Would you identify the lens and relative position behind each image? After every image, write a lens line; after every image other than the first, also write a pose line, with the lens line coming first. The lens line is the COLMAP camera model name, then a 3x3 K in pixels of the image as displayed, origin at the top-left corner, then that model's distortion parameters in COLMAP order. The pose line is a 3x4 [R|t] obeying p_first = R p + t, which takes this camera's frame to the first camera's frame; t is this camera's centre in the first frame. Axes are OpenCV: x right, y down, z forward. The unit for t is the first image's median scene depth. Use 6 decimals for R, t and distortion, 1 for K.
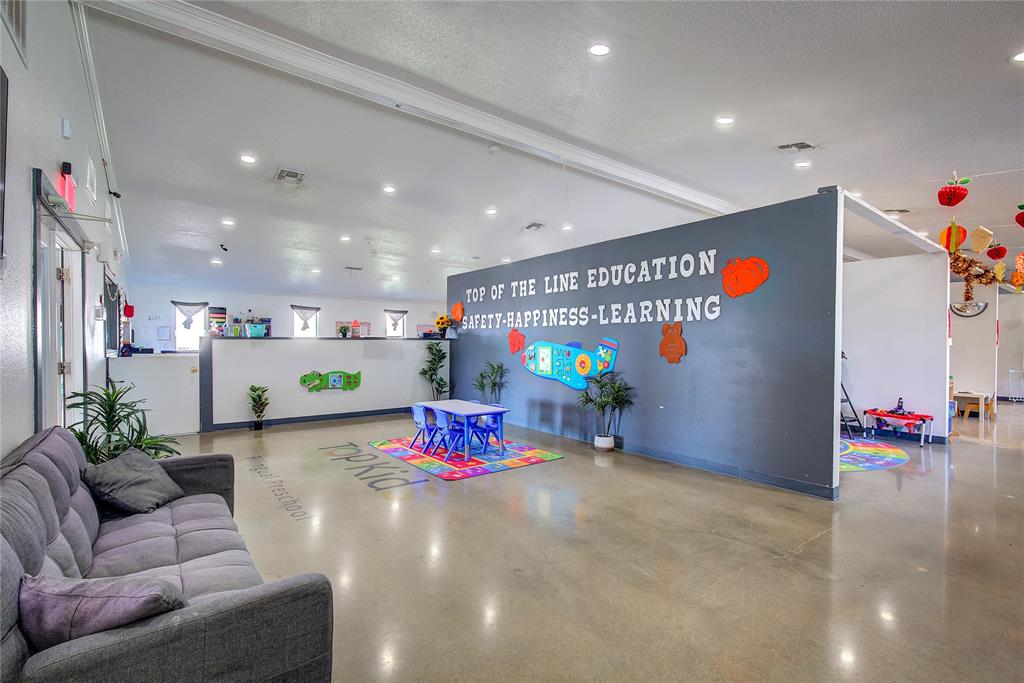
lens RADIAL K [[463.4, 0, 515.3], [0, 463.4, 345.6], [0, 0, 1]] dist [-0.008155, 0.002211]
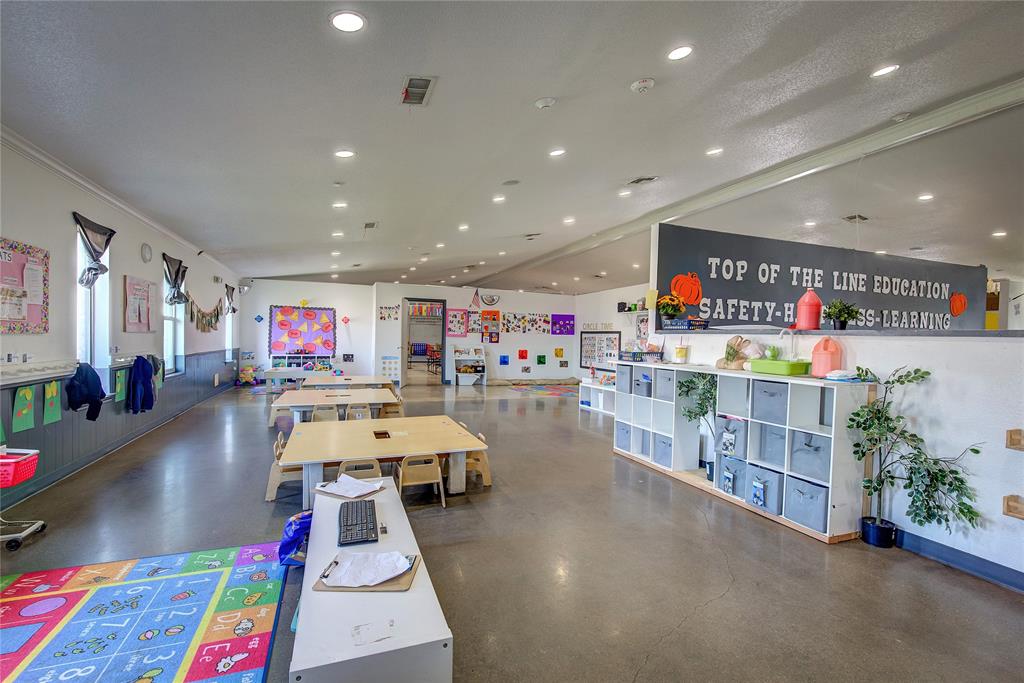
lens RADIAL K [[463.4, 0, 517.1], [0, 463.4, 340.2], [0, 0, 1]] dist [-0.008155, 0.002211]
pose [[0.282274, -0.018027, 0.959164, -0.967239], [-0.021298, 0.999459, 0.025052, -0.018968], [-0.959097, -0.027500, 0.281738, 1.294912]]
